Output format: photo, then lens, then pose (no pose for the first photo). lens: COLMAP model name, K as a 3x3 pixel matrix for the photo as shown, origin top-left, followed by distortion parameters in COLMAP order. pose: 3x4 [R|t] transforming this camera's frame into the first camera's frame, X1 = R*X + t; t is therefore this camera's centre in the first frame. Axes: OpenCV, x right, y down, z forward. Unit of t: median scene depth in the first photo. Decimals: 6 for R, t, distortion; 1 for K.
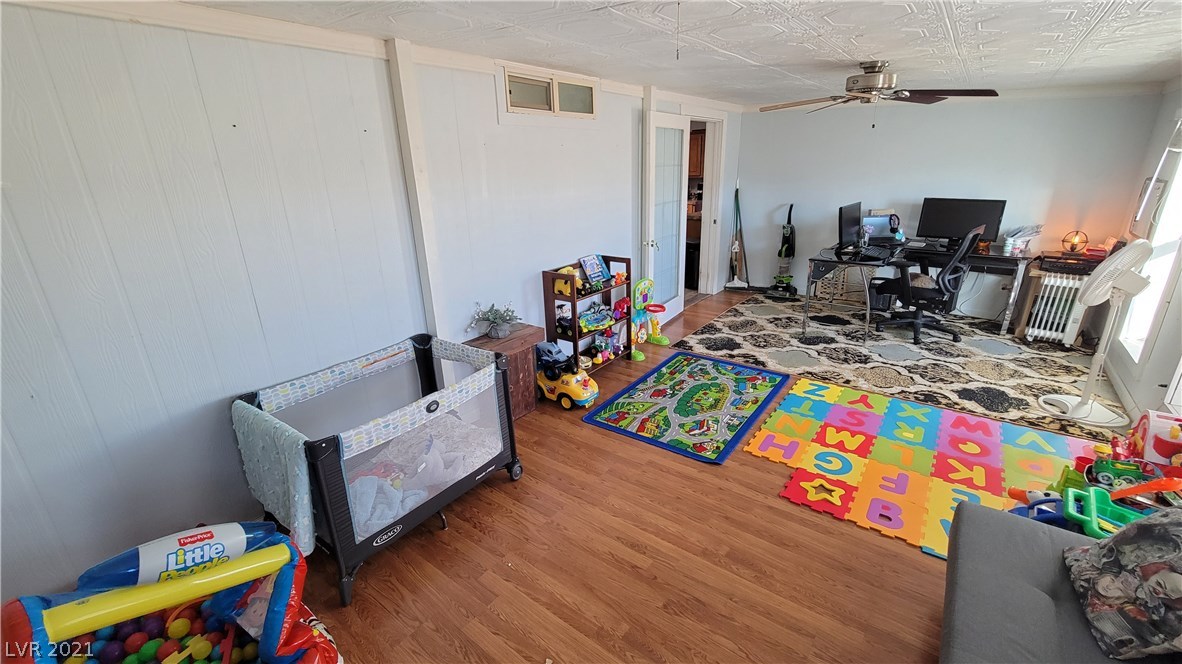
lens RADIAL K [[484.7, 0, 594.3], [0, 484.7, 330.9], [0, 0, 1]] dist [-0.001785, -0.000220]
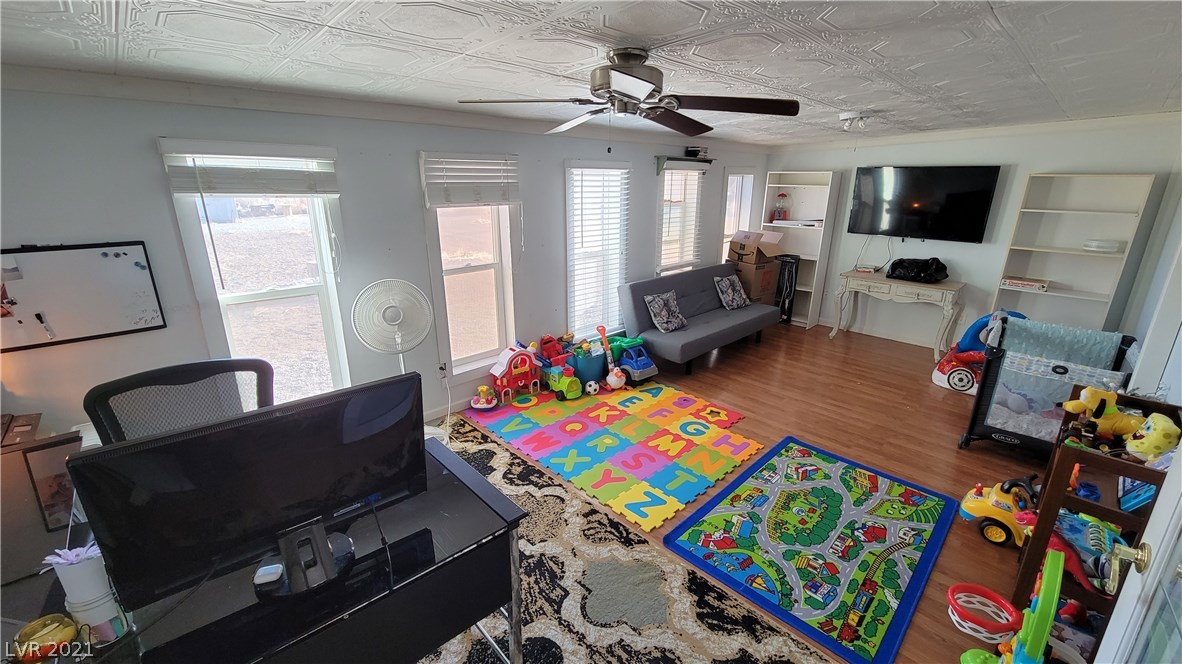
lens RADIAL K [[484.7, 0, 594.3], [0, 484.7, 330.9], [0, 0, 1]] dist [-0.001785, -0.000220]
pose [[-0.989218, -0.019754, 0.145115, 0.450628], [0.068972, 0.811265, 0.580597, -0.546132], [-0.129196, 0.584345, -0.801155, 1.501754]]
